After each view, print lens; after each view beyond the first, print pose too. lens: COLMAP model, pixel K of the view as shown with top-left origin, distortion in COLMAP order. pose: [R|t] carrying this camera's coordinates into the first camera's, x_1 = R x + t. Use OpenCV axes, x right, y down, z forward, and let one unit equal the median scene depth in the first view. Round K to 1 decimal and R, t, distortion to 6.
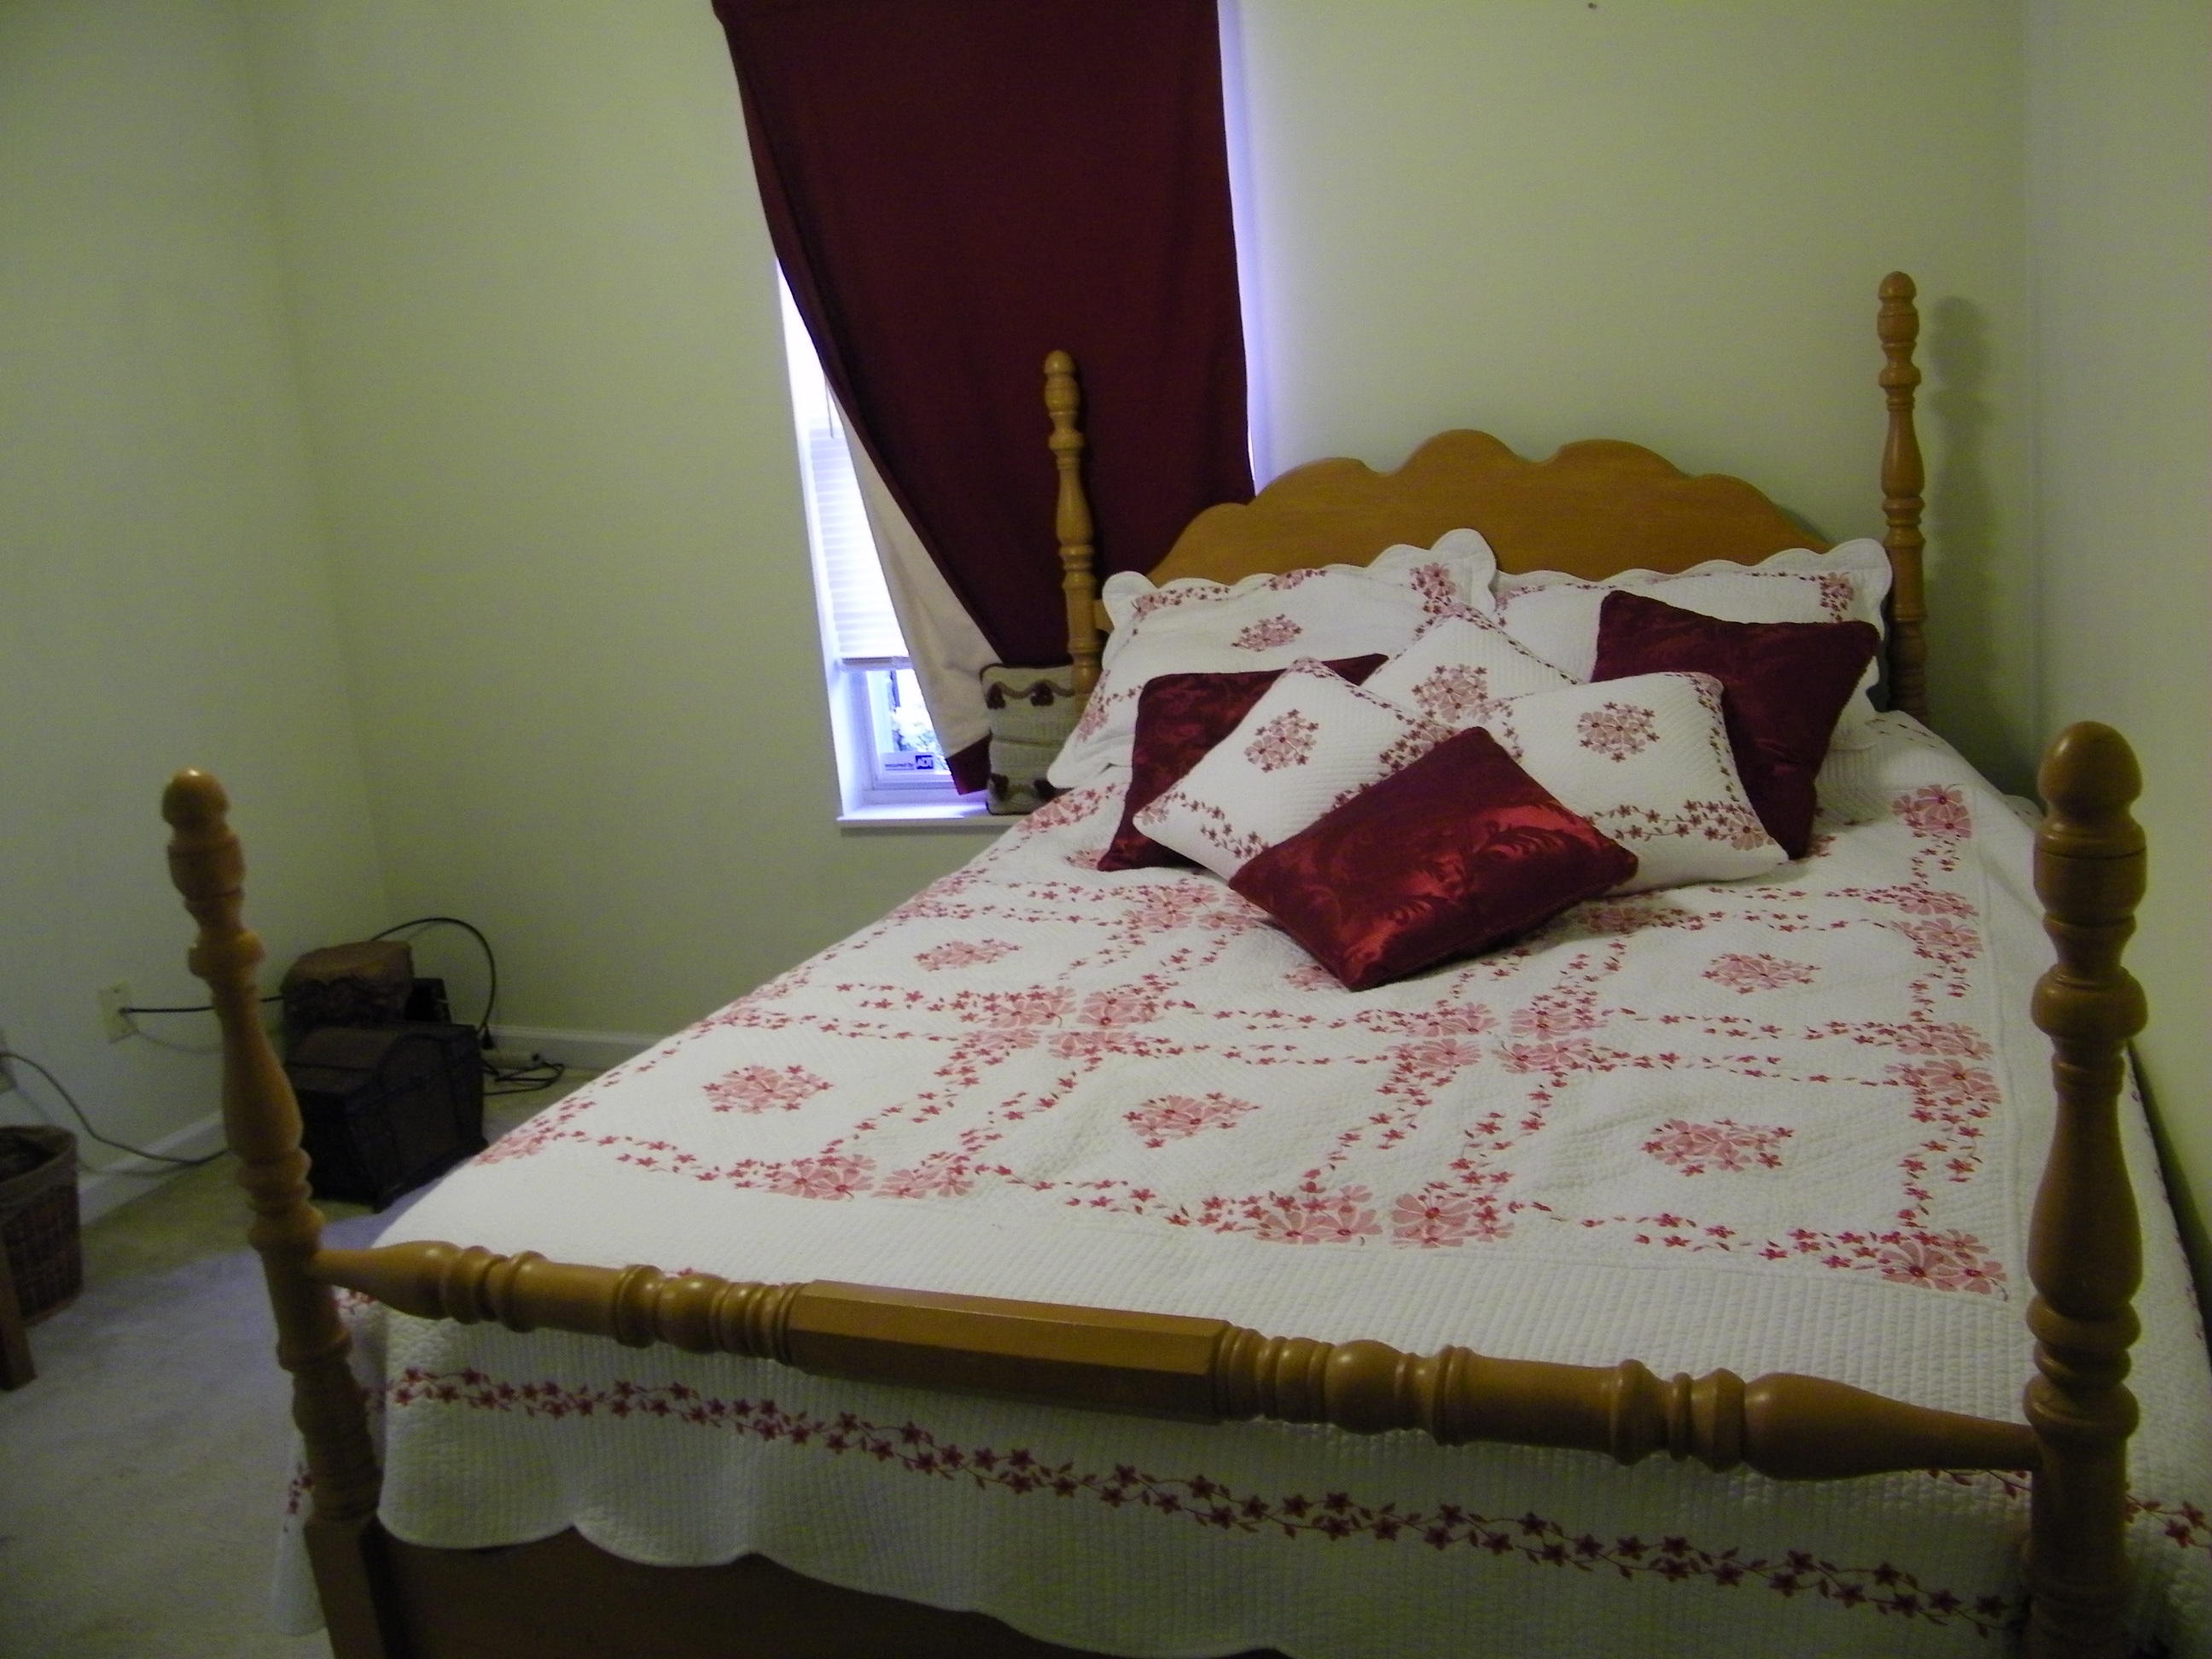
lens RADIAL K [[1893.2, 0, 1122.2], [0, 1893.2, 806.9], [0, 0, 1]] dist [-0.186224, 0.168749]
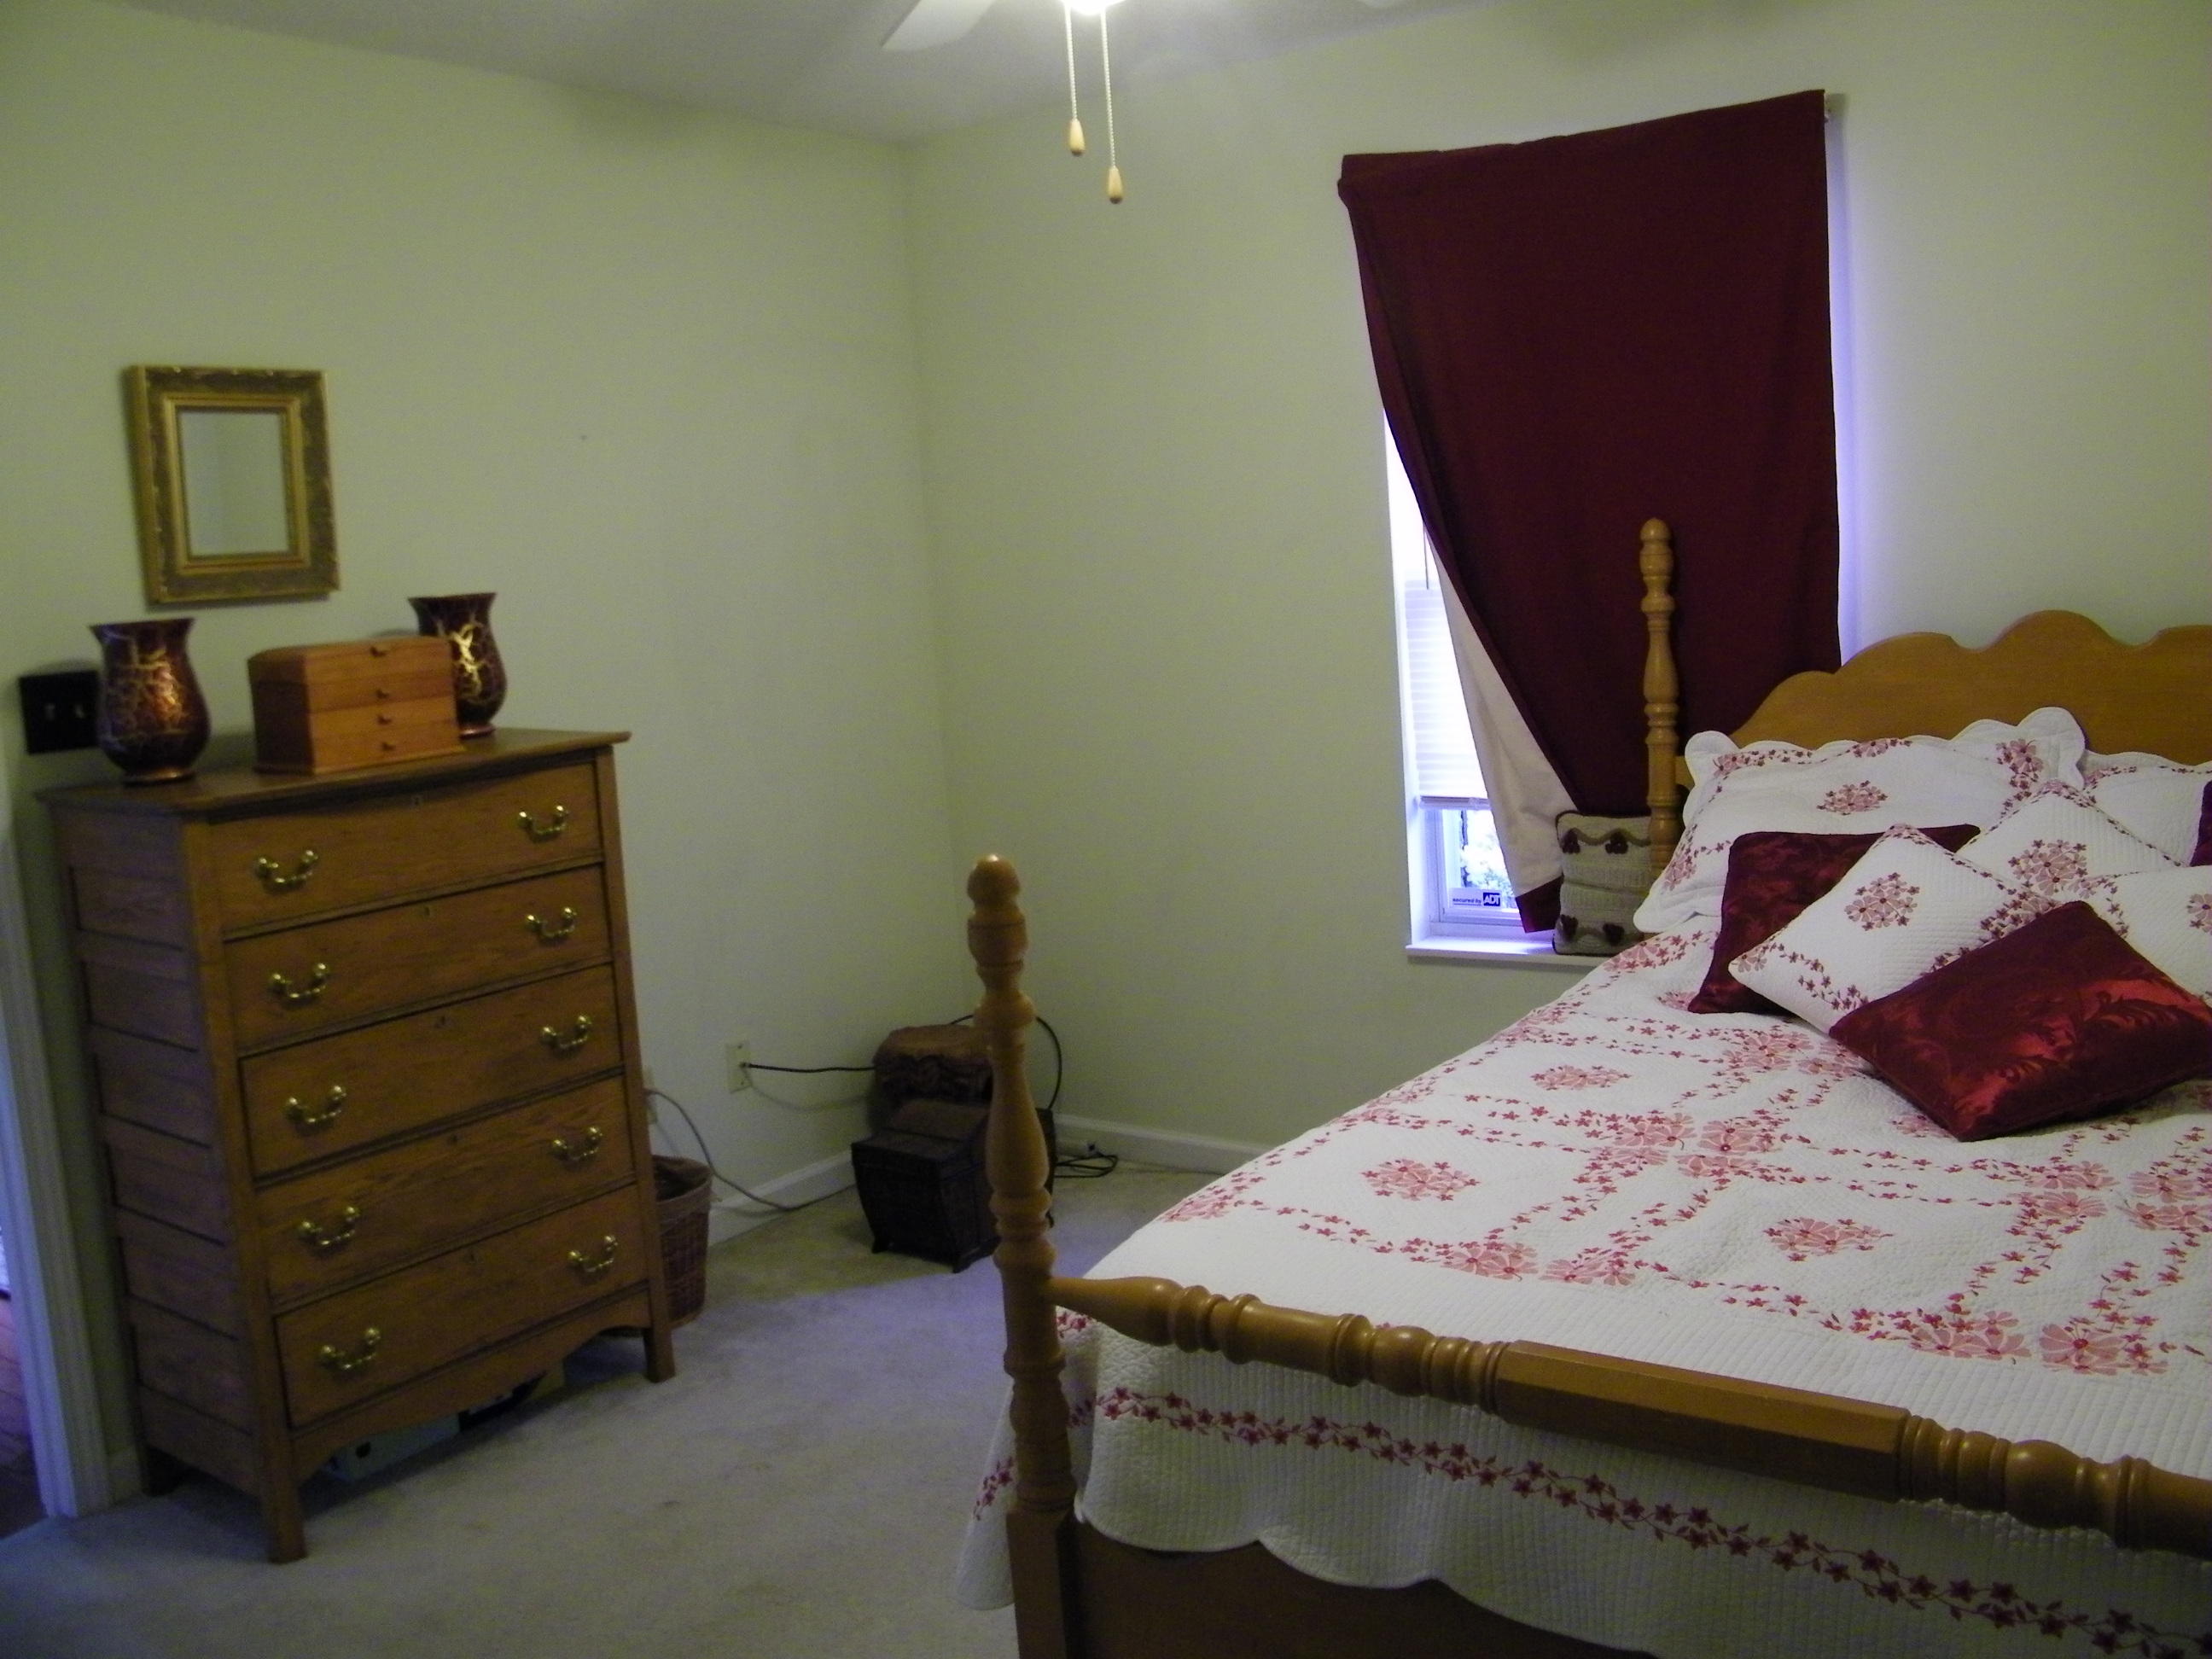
lens RADIAL K [[1893.2, 0, 1098.8], [0, 1893.2, 805.8], [0, 0, 1]] dist [-0.186224, 0.168749]
pose [[0.965321, 0.062080, -0.253578, -0.096081], [-0.080331, 0.994822, -0.062255, 0.012901], [0.248400, 0.080467, 0.965309, -0.121933]]
